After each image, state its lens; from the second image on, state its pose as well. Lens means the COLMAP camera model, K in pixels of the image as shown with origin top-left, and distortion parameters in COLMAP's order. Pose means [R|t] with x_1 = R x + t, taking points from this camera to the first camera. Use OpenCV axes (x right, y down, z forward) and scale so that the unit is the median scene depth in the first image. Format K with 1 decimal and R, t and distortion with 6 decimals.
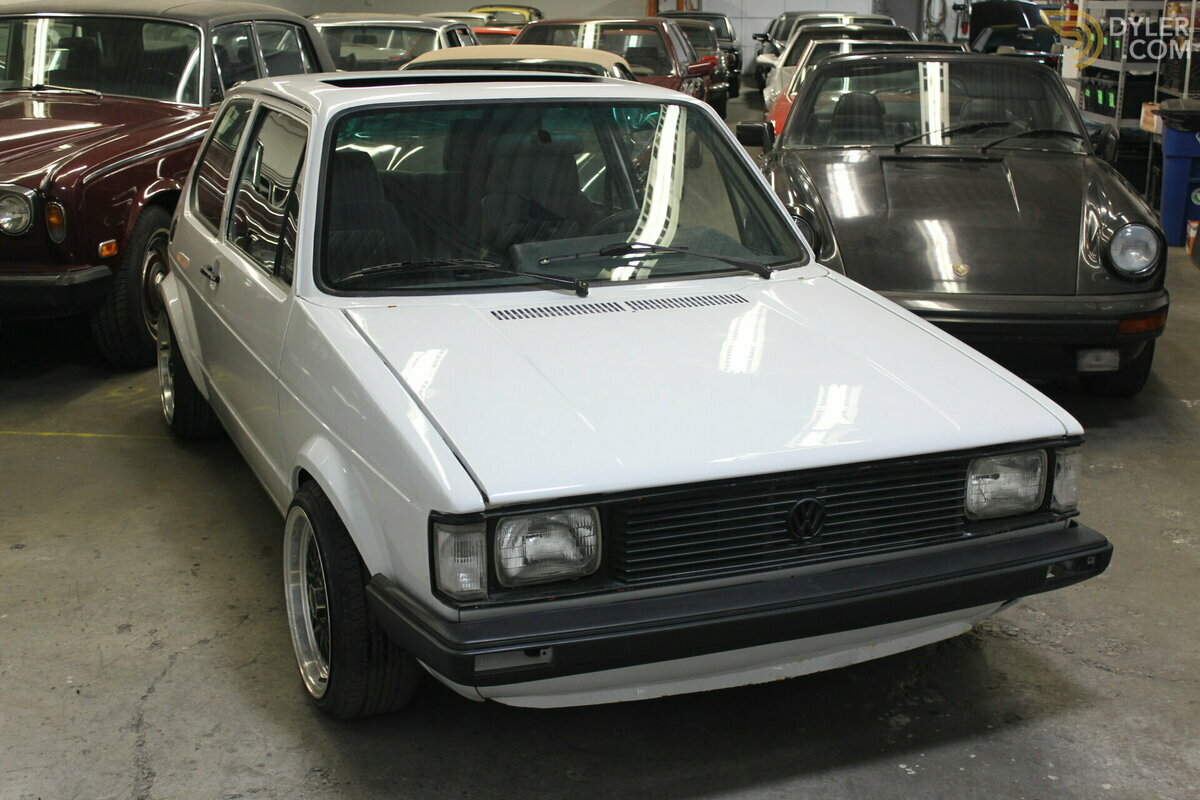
lens RADIAL K [[1520.3, 0, 600.0], [0, 1520.3, 400.0], [0, 0, 1]] dist [-0.047168, 0.032688]
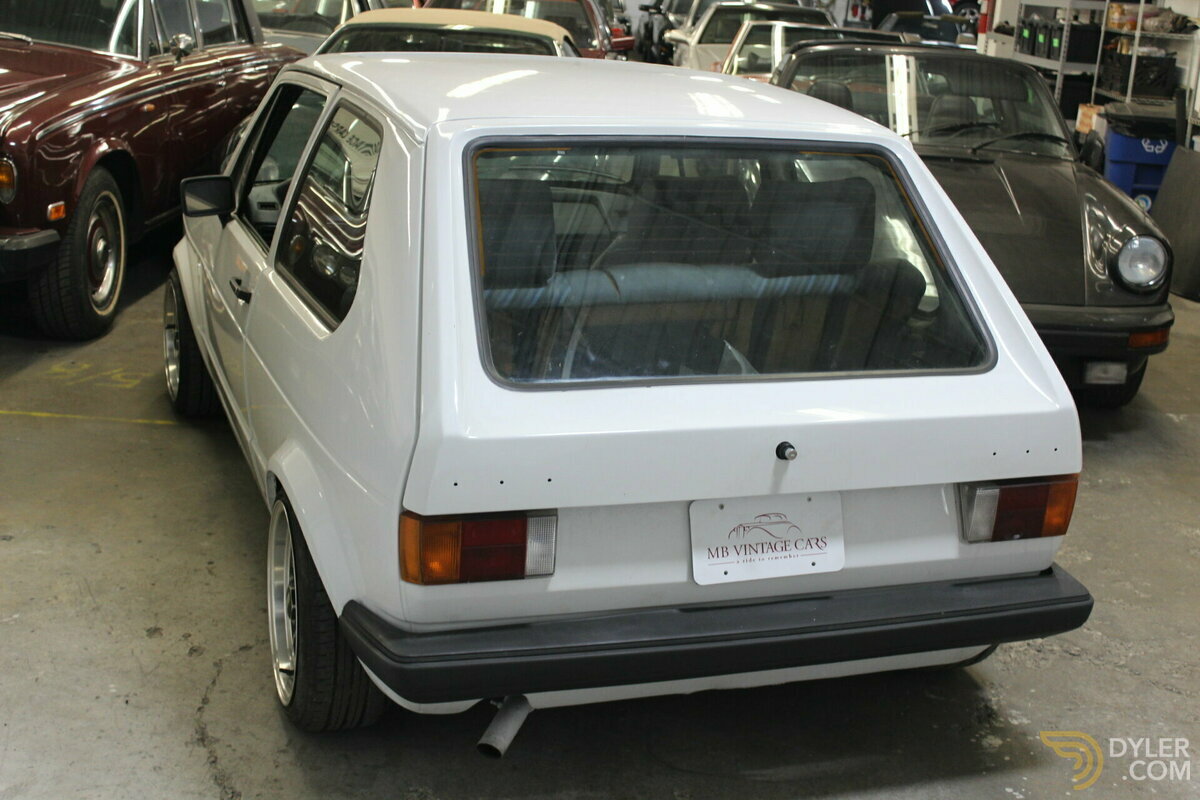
lens RADIAL K [[1595.7, 0, 600.0], [0, 1595.7, 400.0], [0, 0, 1]] dist [-0.043350, 0.037387]
pose [[0.993991, 0.033503, 0.104213, -0.136797], [-0.034739, 0.999346, 0.010064, -0.009700], [-0.103808, -0.013624, 0.994504, 0.003065]]
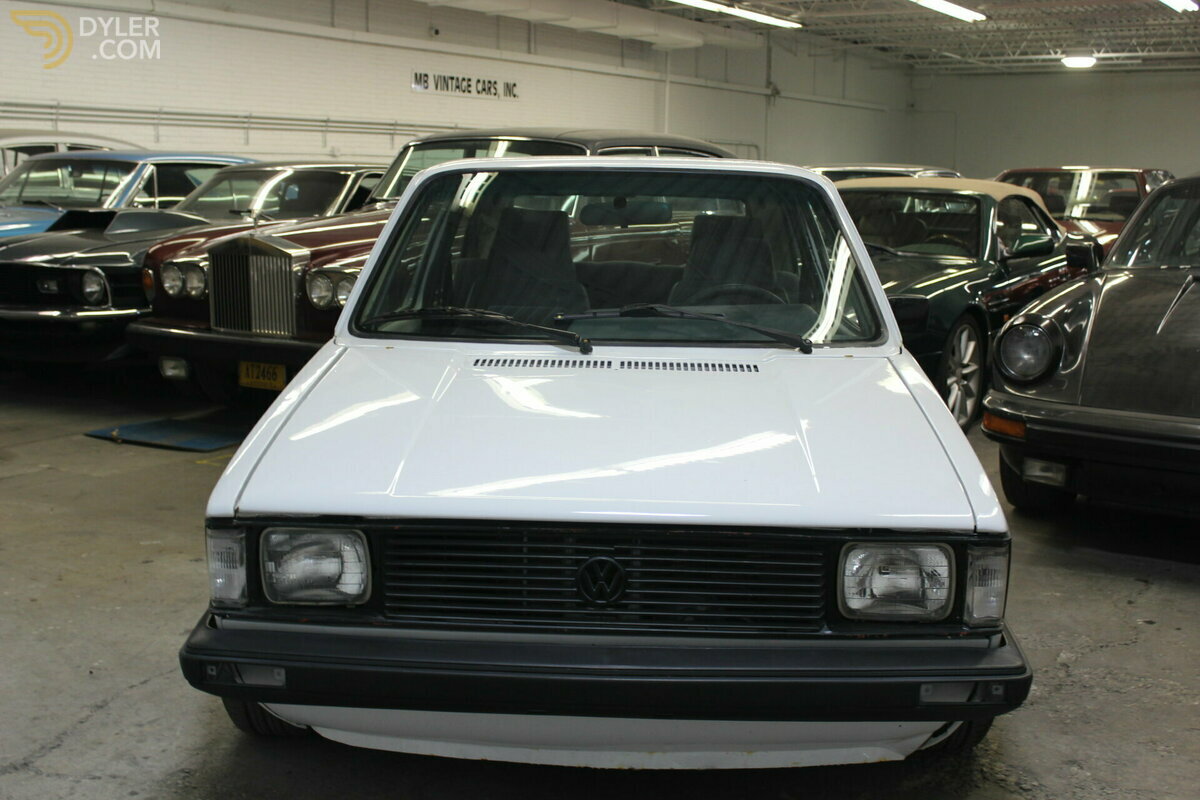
lens RADIAL K [[1402.8, 0, 600.0], [0, 1402.8, 400.0], [0, 0, 1]] dist [-0.074395, 0.061287]
pose [[0.905798, 0.070767, -0.417759, 0.334215], [-0.112995, 0.990592, -0.077197, 0.026447], [0.408366, 0.117130, 0.905272, 0.173549]]
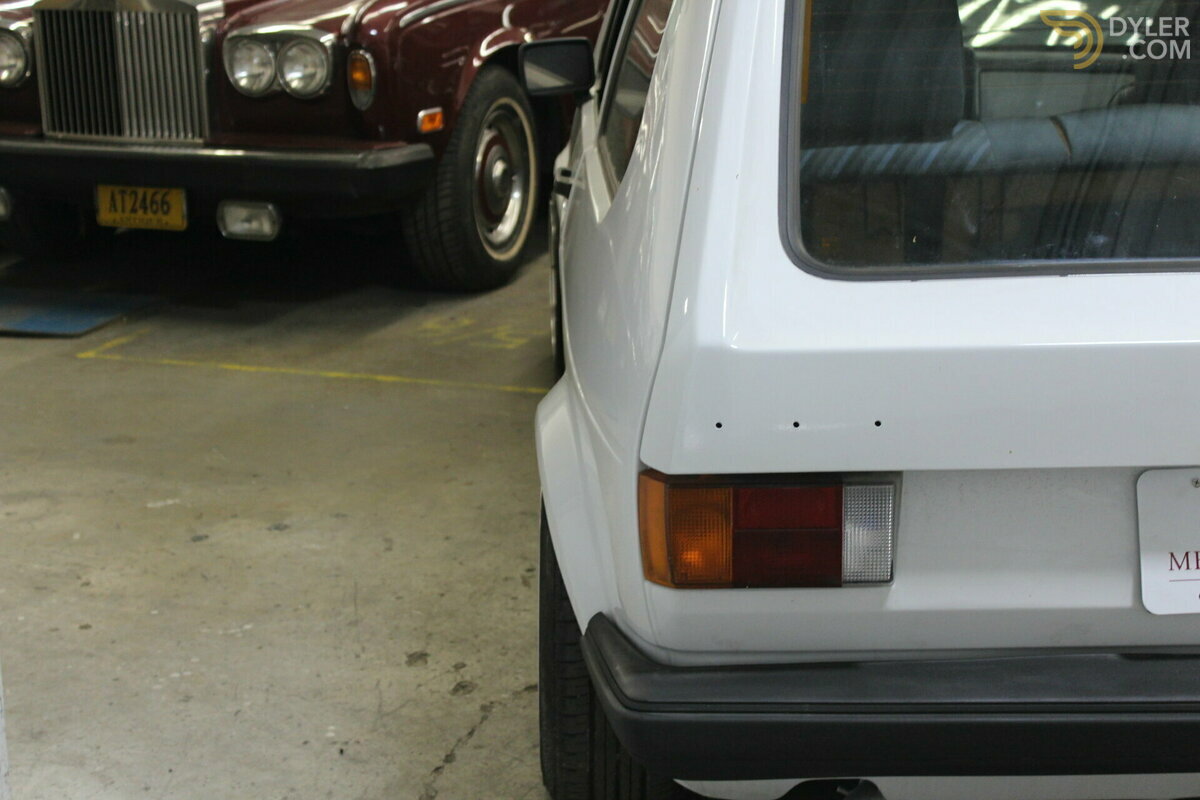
lens RADIAL K [[1983.6, 0, 600.0], [0, 1983.6, 400.0], [0, 0, 1]] dist [0.009731, -0.030589]
pose [[0.972196, 0.048143, -0.229168, -0.041403], [-0.046292, 0.998837, 0.013447, 0.021610], [0.229549, -0.002465, 0.973294, 0.163692]]
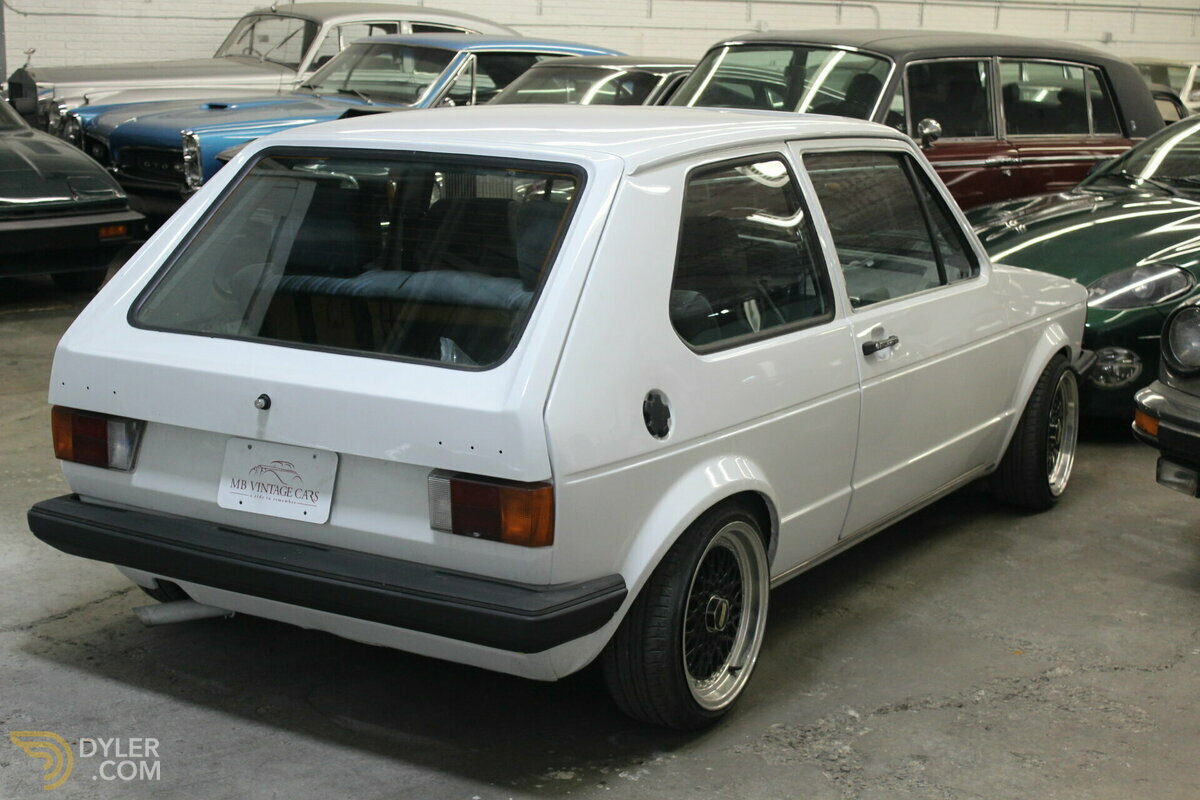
lens RADIAL K [[1851.5, 0, 600.0], [0, 1851.5, 400.0], [0, 0, 1]] dist [-0.014714, 0.122530]
pose [[0.707106, 0.157321, -0.689385, 0.788481], [-0.203210, 0.979020, 0.014984, -0.033252], [0.677279, 0.129495, 0.724240, 0.117158]]
